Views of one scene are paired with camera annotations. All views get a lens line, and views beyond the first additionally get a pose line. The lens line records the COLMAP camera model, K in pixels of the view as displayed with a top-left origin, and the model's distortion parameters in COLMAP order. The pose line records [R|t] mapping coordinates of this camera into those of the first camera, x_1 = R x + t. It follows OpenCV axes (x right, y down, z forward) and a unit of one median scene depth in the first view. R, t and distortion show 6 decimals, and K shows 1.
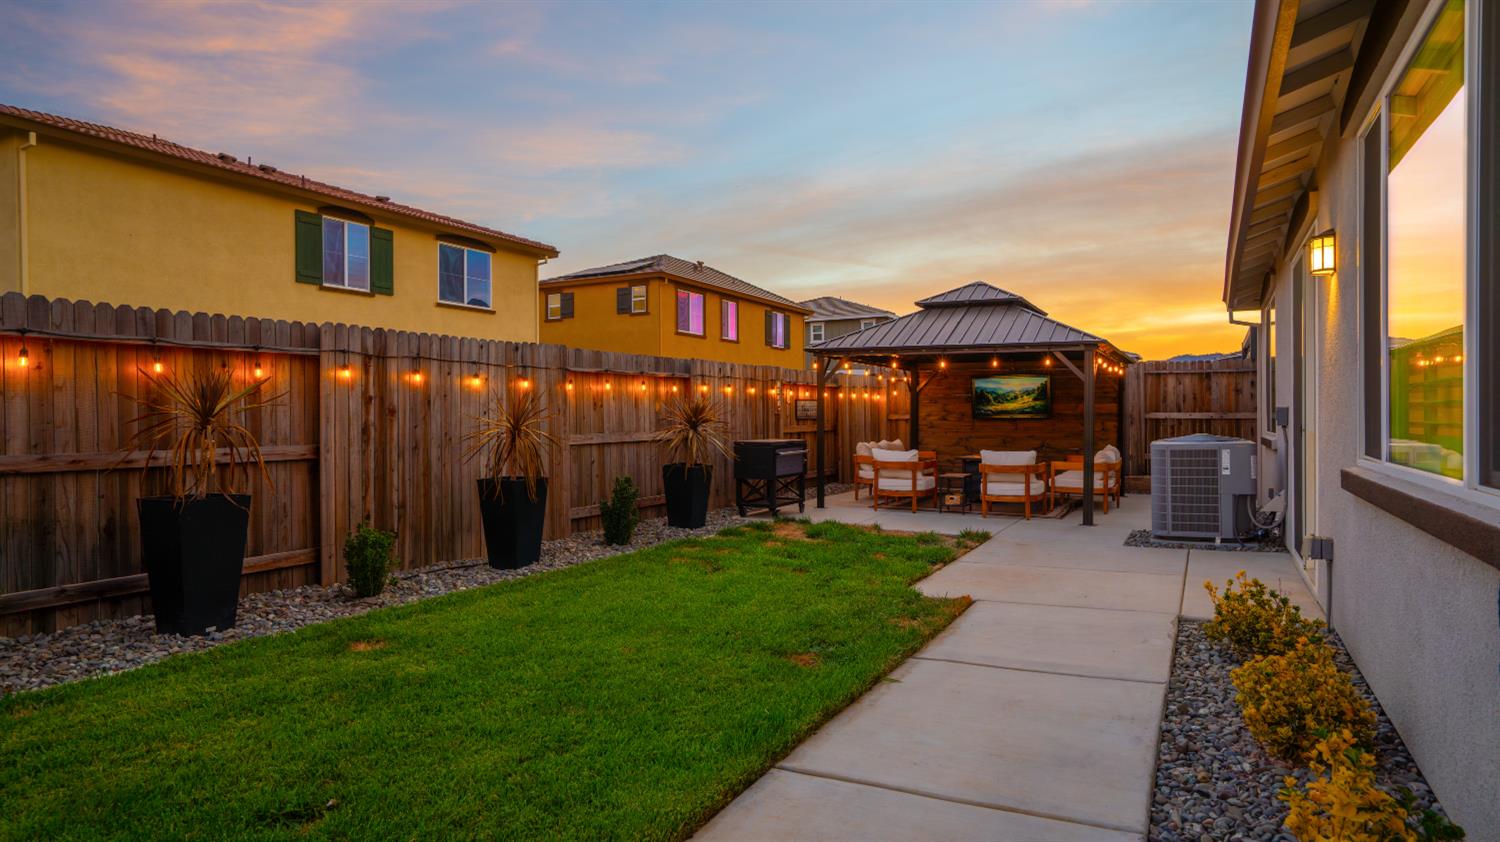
lens RADIAL K [[864.1, 0, 750.0], [0, 864.1, 421.0], [0, 0, 1]] dist [-0.030863, 0.000636]
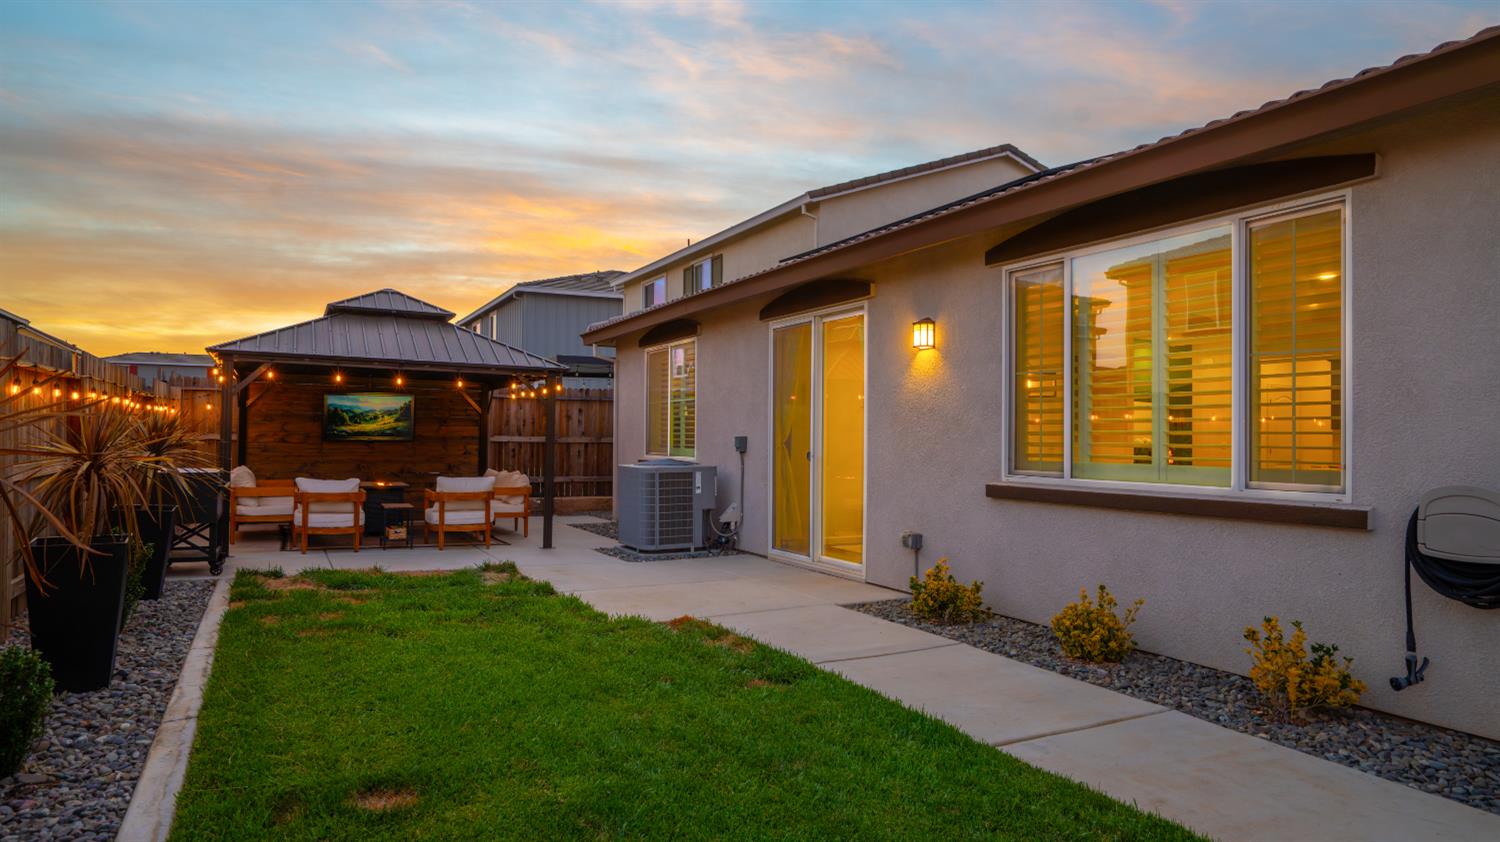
lens RADIAL K [[938.1, 0, 750.0], [0, 938.1, 421.0], [0, 0, 1]] dist [-0.001104, -0.000300]
pose [[0.584759, 0.024118, 0.810848, -0.362213], [-0.008899, 0.999688, -0.023317, -0.005937], [-0.811158, 0.006419, 0.584792, 0.145297]]
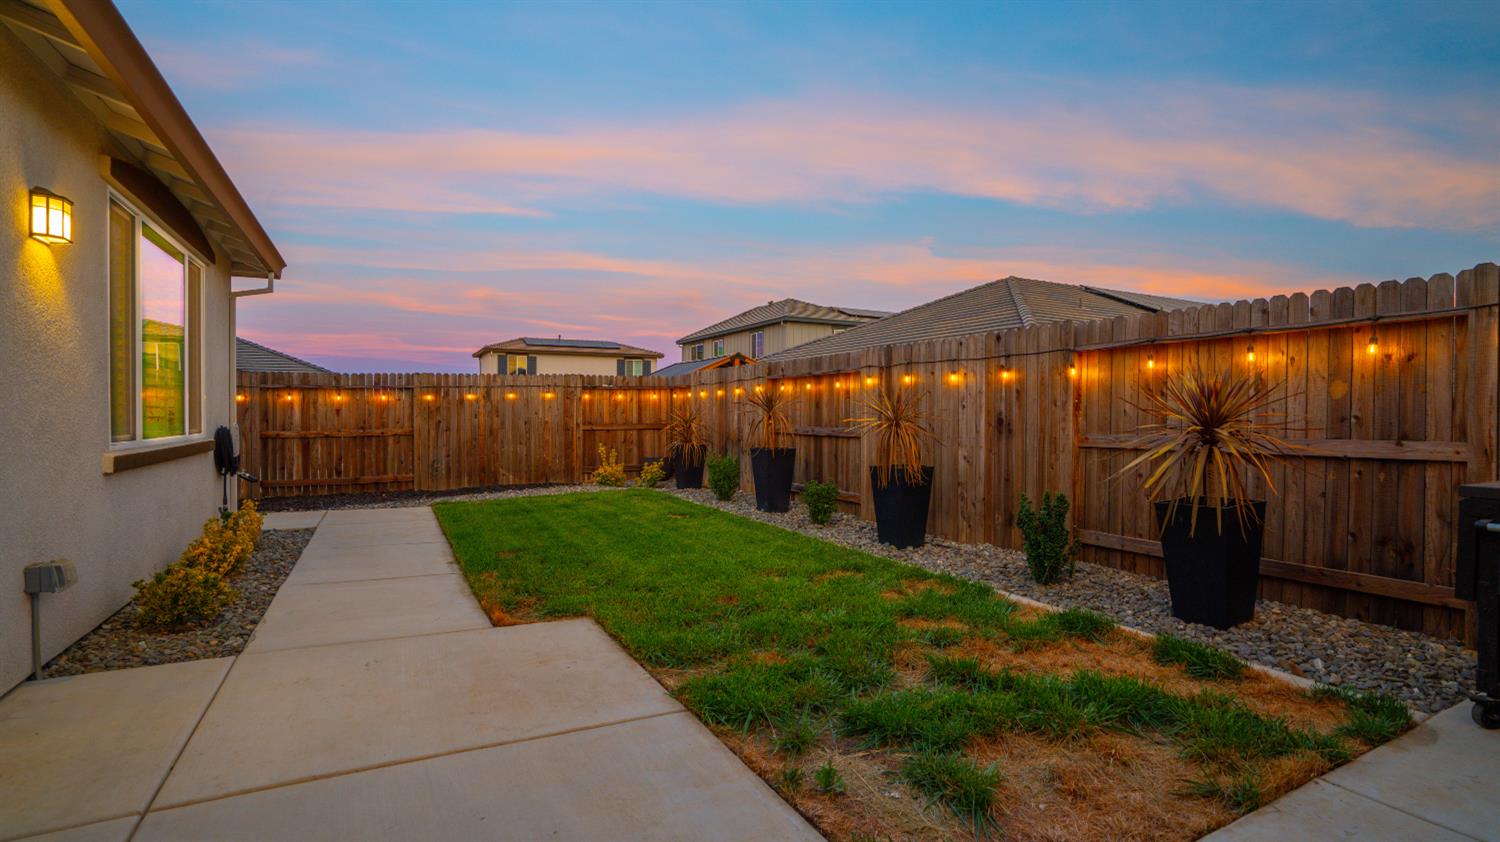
lens RADIAL K [[717.0, 0, 750.0], [0, 717.0, 421.0], [0, 0, 1]] dist [-0.016169, 0.000526]
pose [[-0.580612, 0.015738, -0.814028, 0.394196], [-0.000684, 0.999803, 0.019818, -0.005912], [0.814180, 0.012064, -0.580487, 0.911159]]
